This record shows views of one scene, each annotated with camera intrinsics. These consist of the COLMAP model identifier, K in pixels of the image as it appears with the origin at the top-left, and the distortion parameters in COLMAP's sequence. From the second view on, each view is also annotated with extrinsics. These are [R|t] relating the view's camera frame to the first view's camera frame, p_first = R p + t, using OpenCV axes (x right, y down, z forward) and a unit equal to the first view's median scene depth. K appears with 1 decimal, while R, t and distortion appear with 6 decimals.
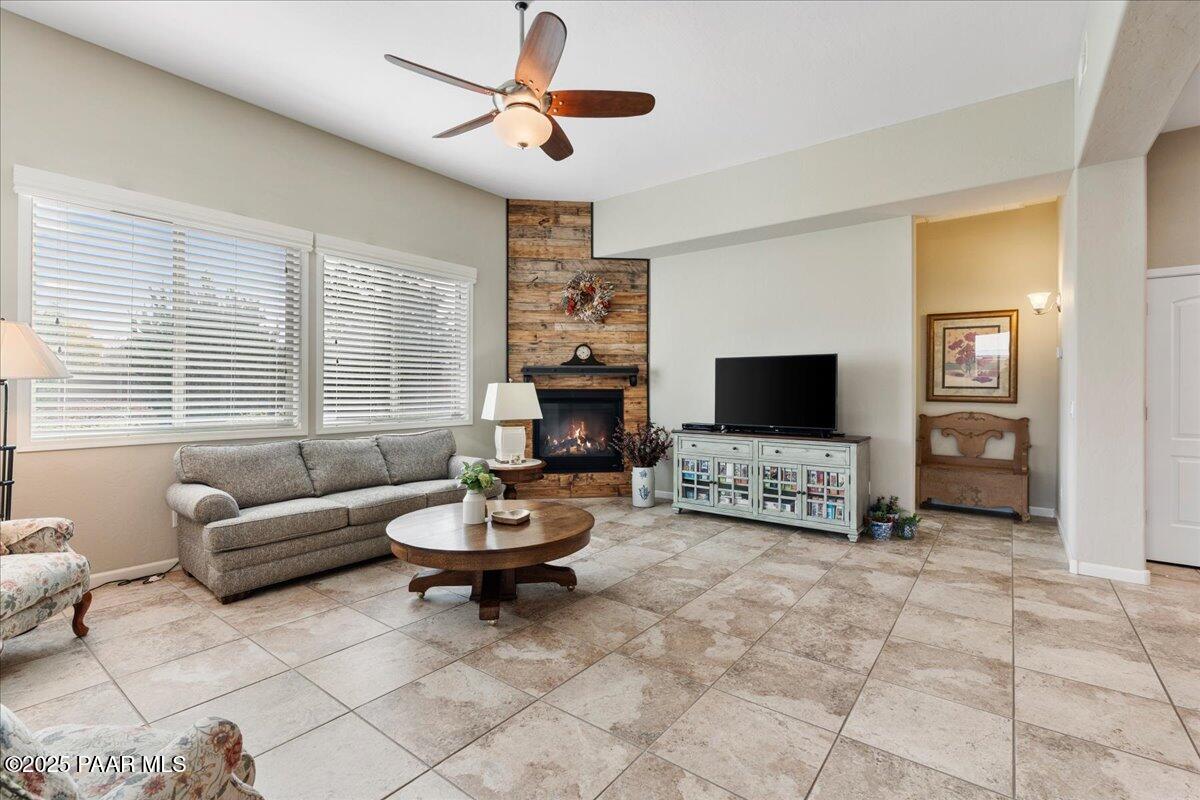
lens RADIAL K [[544.7, 0, 595.2], [0, 544.7, 386.5], [0, 0, 1]] dist [-0.003409, -0.000274]
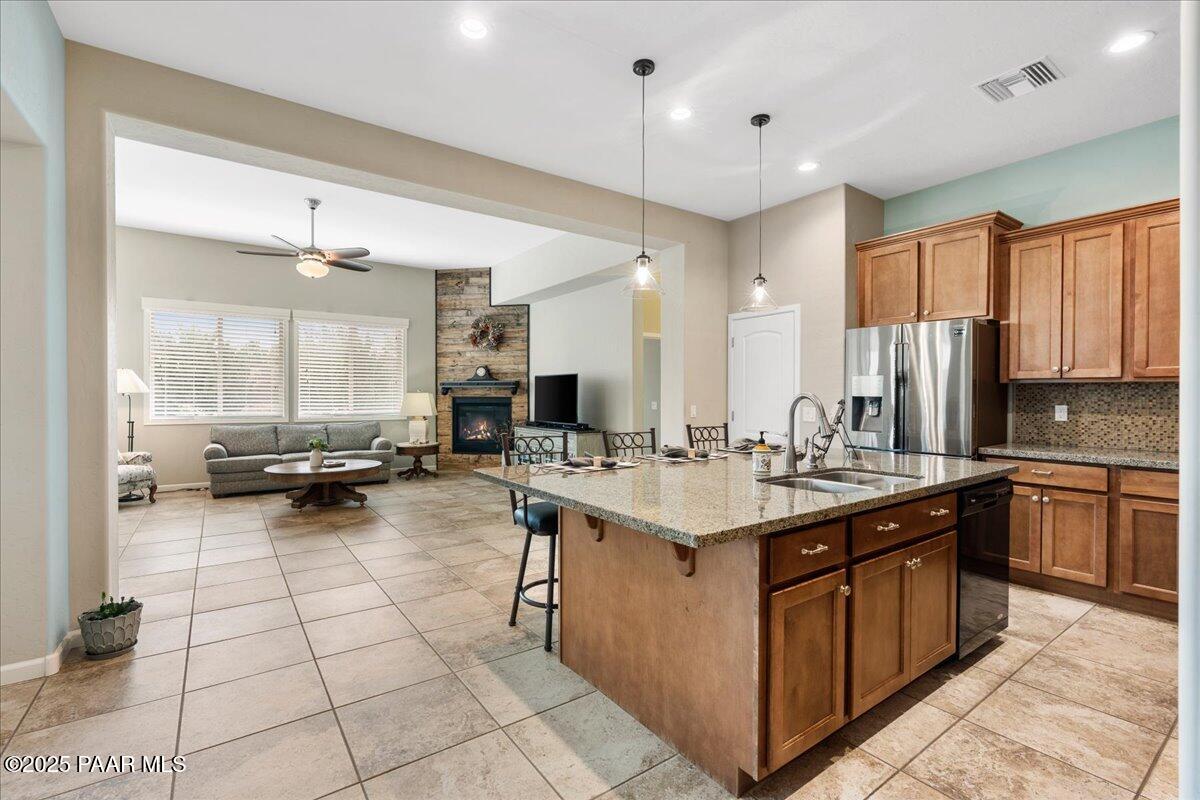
lens RADIAL K [[532.3, 0, 600.0], [0, 532.3, 400.0], [0, 0, 1]] dist [-0.012827, 0.000148]
pose [[0.957616, 0.002915, -0.288034, 0.782530], [0.000707, 0.999922, 0.012470, -0.004590], [0.288048, -0.012145, 0.957539, -0.310121]]
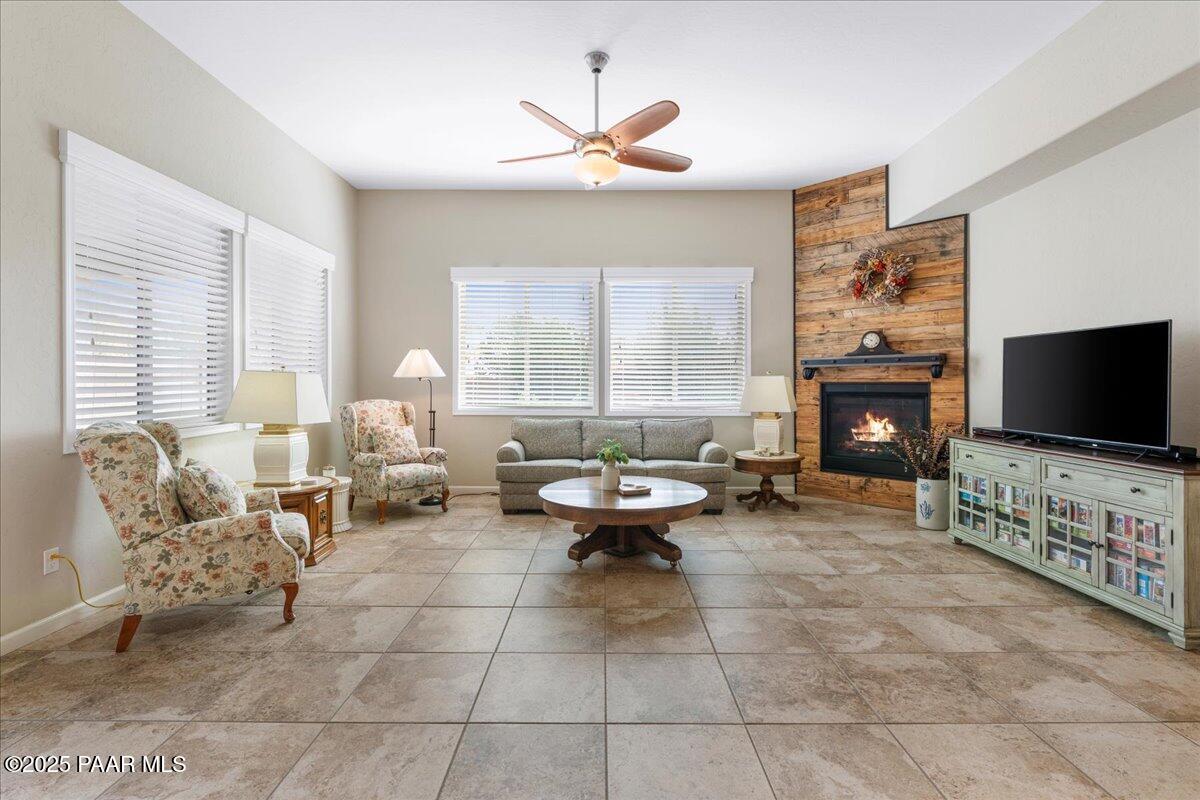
lens RADIAL K [[538.6, 0, 603.5], [0, 538.6, 382.1], [0, 0, 1]] dist [-0.001888, 0.000339]
pose [[0.611841, -0.002984, -0.790975, 0.450551], [0.004004, 0.999992, -0.000676, 0.004296], [0.790971, -0.002754, 0.611848, 0.144170]]
